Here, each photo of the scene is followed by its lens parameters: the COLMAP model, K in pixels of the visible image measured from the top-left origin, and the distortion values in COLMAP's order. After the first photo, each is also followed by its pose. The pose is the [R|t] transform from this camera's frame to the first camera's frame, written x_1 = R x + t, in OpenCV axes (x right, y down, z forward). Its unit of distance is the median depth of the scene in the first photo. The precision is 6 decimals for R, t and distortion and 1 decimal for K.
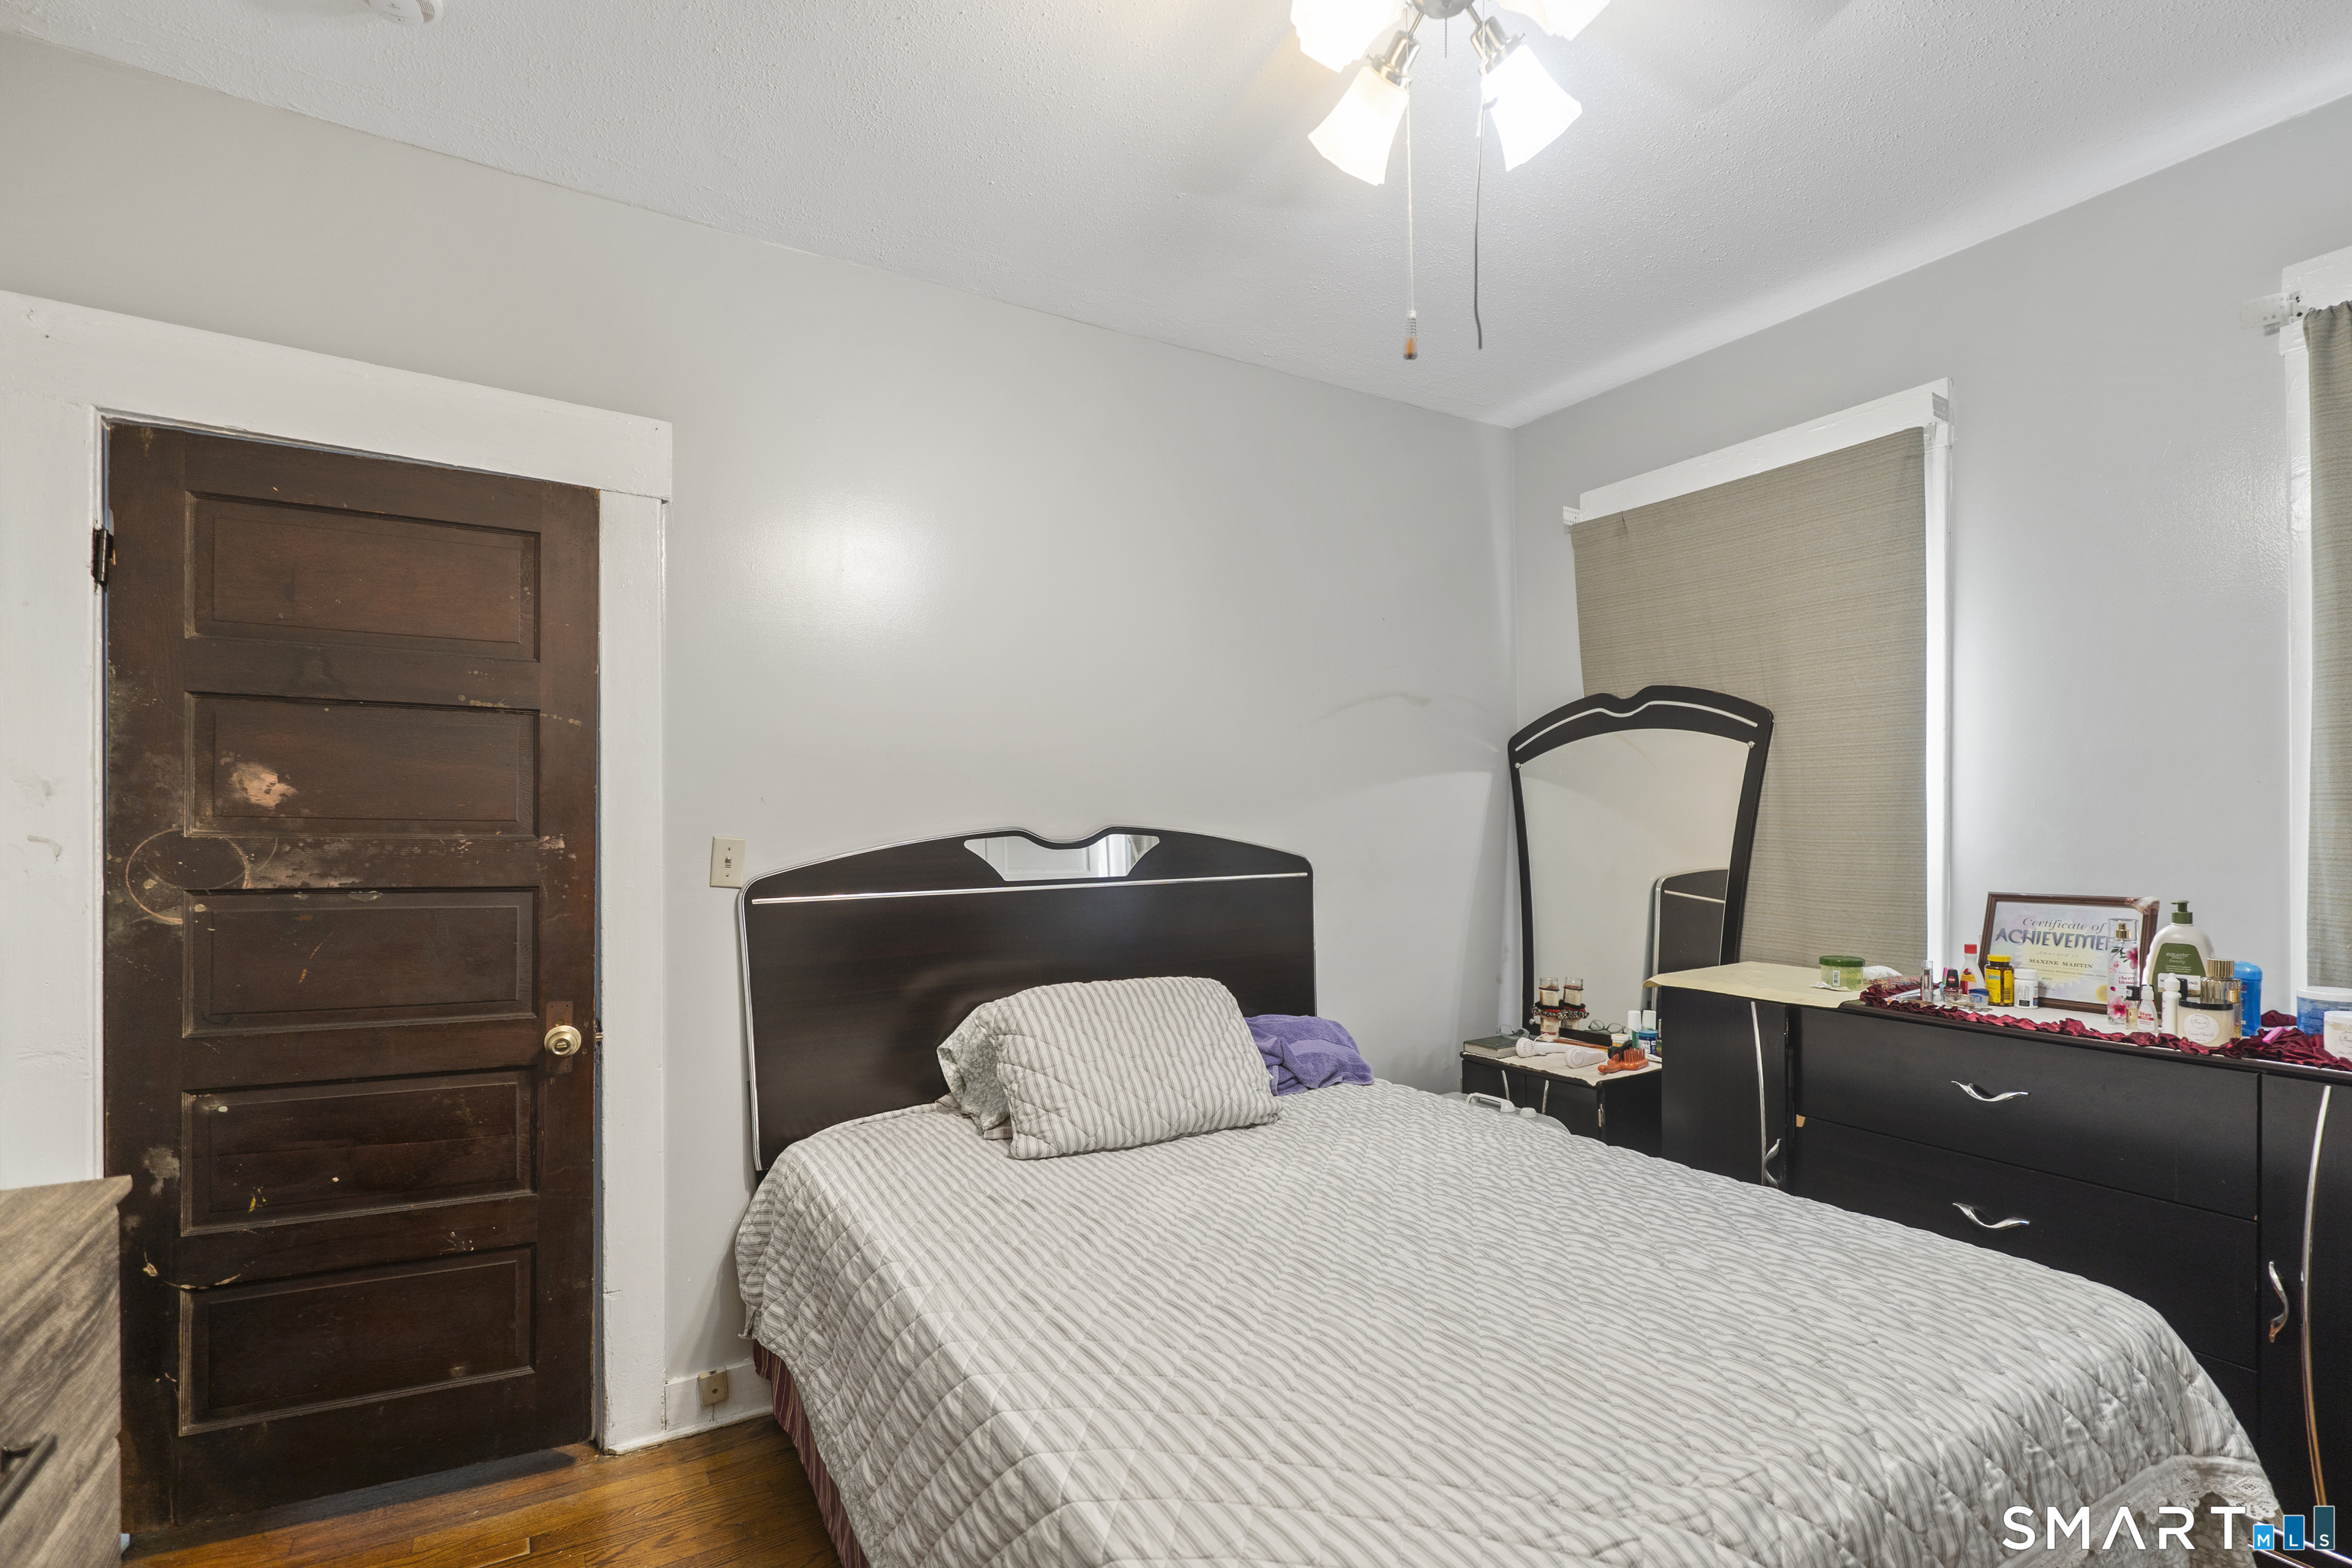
lens RADIAL K [[1061.3, 0, 1178.0], [0, 1061.3, 829.3], [0, 0, 1]] dist [-0.001183, -0.000183]
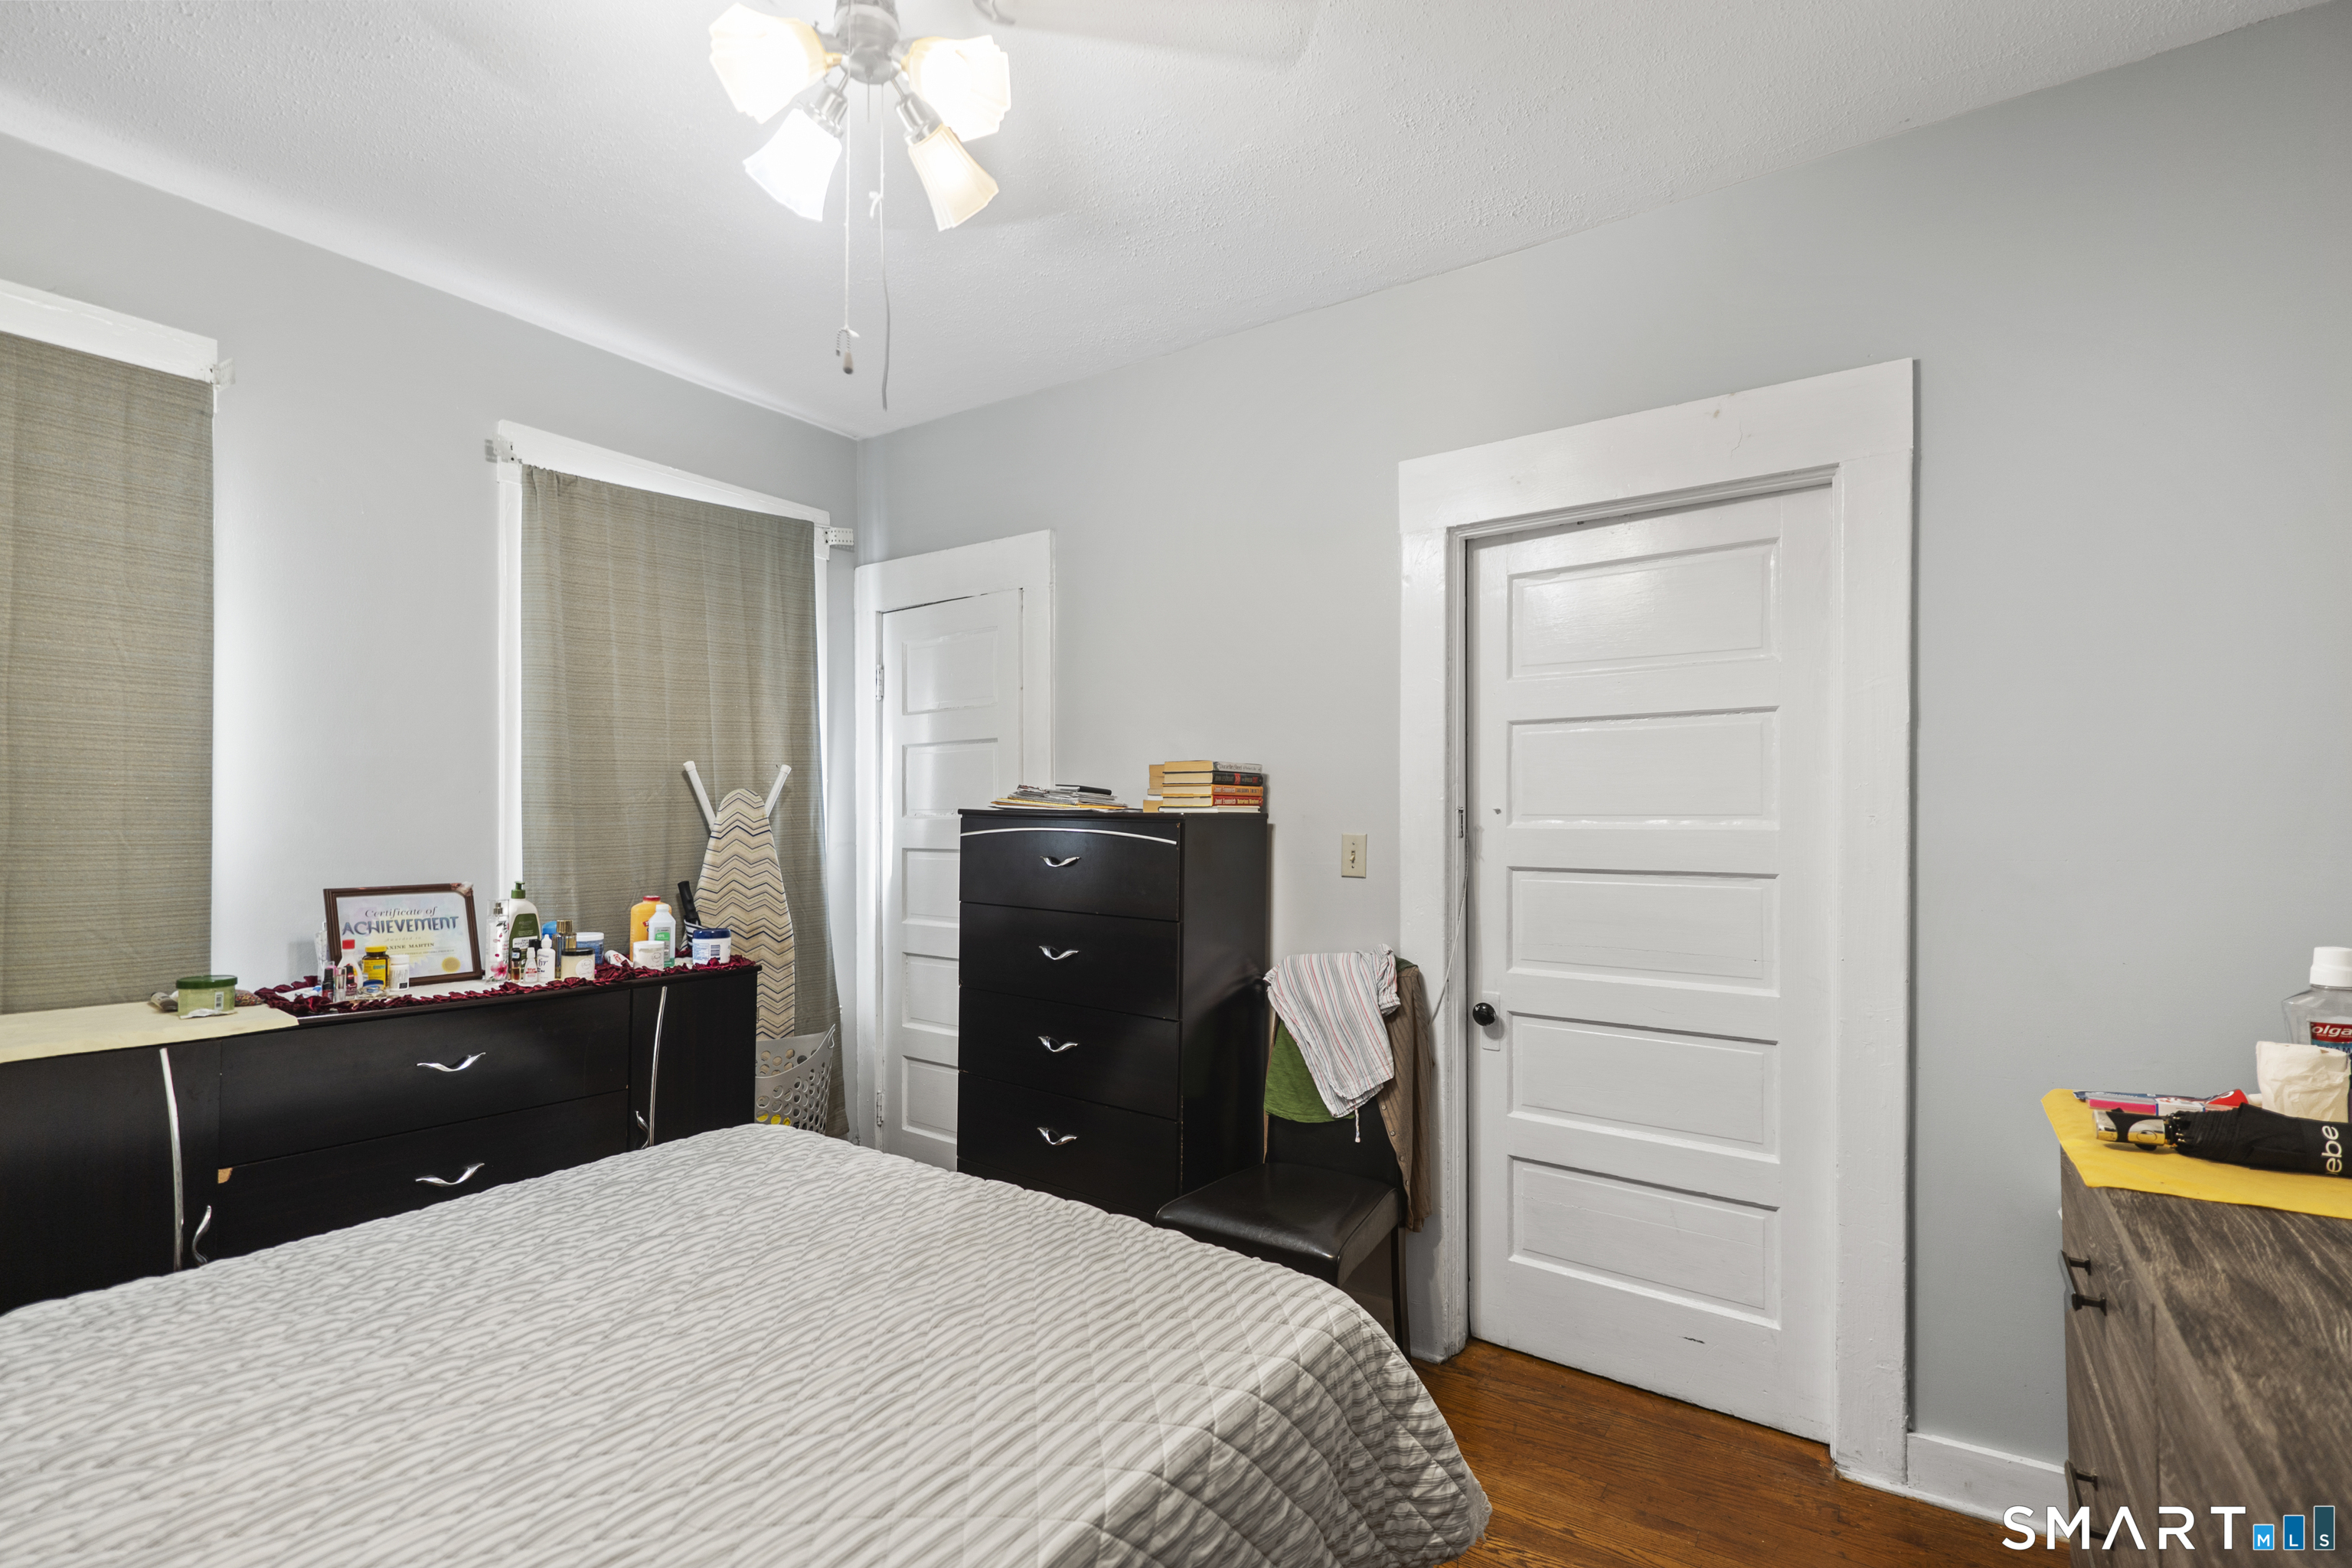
lens RADIAL K [[1047.8, 0, 1177.0], [0, 1047.8, 824.5], [0, 0, 1]] dist [0.014805, 0.000032]
pose [[-0.391040, -0.000867, 0.920373, -0.572554], [0.000084, 1.000000, 0.000978, -0.004582], [-0.920374, 0.000460, -0.391040, 0.750073]]
